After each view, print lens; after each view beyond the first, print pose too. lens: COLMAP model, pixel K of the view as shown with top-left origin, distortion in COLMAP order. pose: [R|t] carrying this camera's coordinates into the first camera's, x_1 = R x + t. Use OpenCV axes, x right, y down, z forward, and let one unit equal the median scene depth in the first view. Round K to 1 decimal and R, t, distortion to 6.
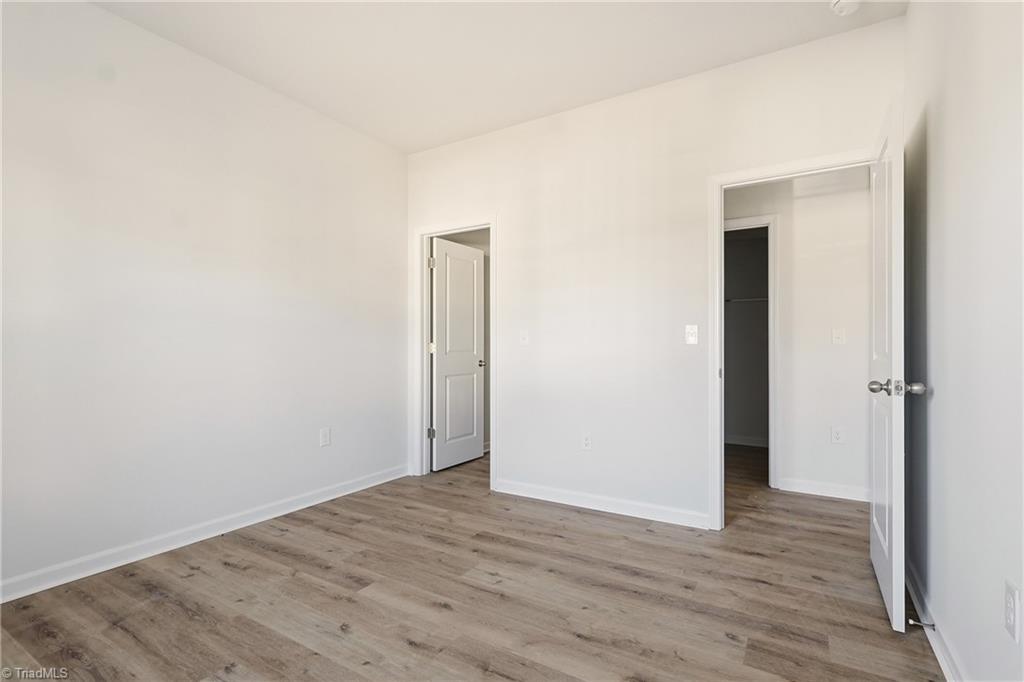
lens RADIAL K [[484.8, 0, 513.2], [0, 484.8, 341.9], [0, 0, 1]] dist [0.003266, -0.000003]
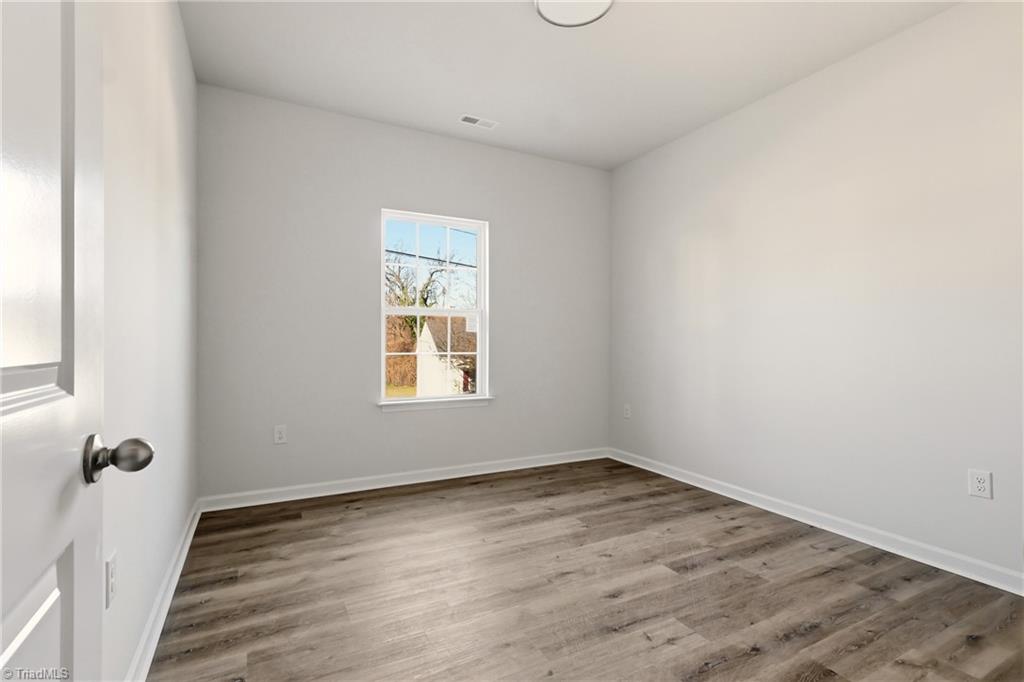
lens RADIAL K [[484.8, 0, 513.8], [0, 484.8, 346.8], [0, 0, 1]] dist [0.003266, -0.000003]
pose [[-0.506938, 0.006022, -0.861961, 0.726979], [0.001896, 0.999981, 0.005871, 0.004405], [0.861980, 0.001342, -0.506940, 1.136128]]
